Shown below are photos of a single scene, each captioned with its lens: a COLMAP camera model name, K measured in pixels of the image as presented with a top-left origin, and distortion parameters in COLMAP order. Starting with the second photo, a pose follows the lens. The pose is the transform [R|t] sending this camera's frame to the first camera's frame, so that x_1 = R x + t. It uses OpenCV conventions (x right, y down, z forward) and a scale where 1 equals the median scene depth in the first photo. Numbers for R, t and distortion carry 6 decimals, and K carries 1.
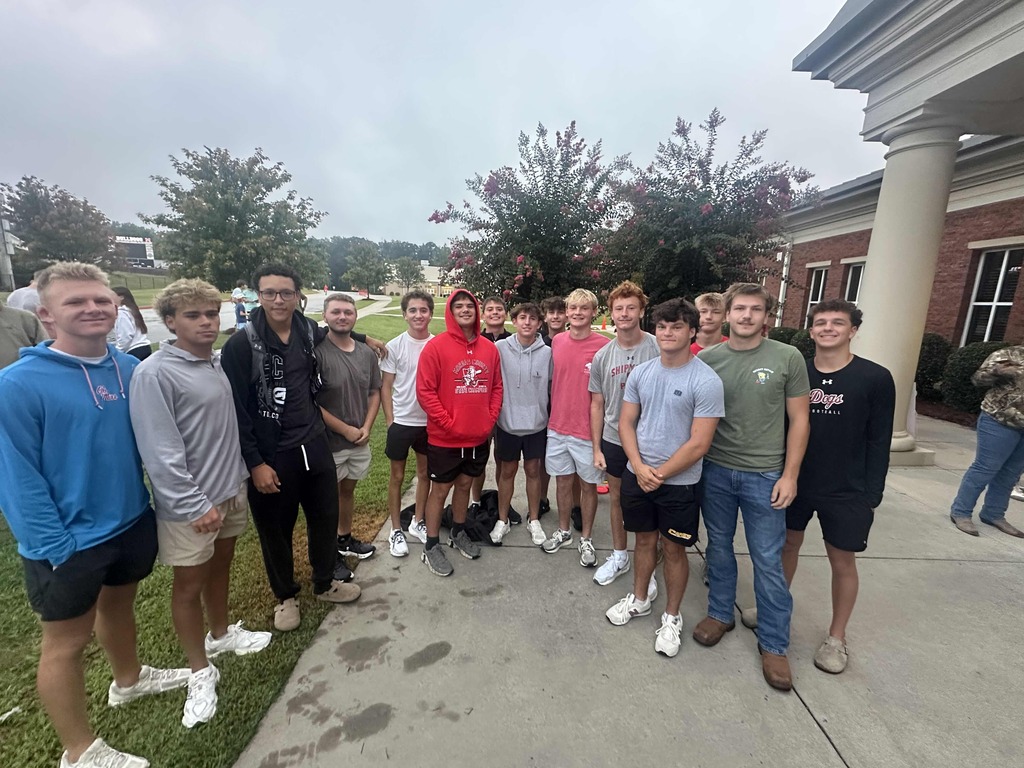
lens RADIAL K [[412.7, 0, 512.3], [0, 412.7, 381.0], [0, 0, 1]] dist [-0.000727, 0.000094]
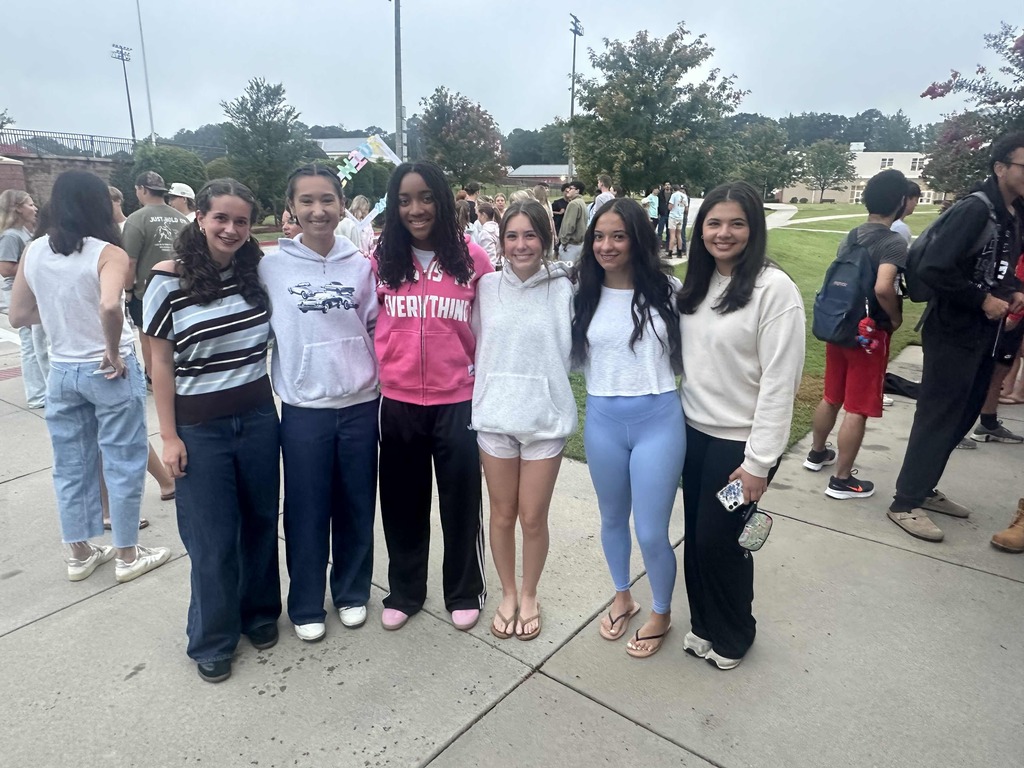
lens RADIAL K [[657.4, 0, 512.4], [0, 657.4, 385.5], [0, 0, 1]] dist [-0.004607, -0.000484]
pose [[0.795027, 0.141938, -0.589733, -0.000664], [-0.105219, 0.989768, 0.096372, 0.068077], [0.597378, -0.014567, 0.801827, -0.266612]]
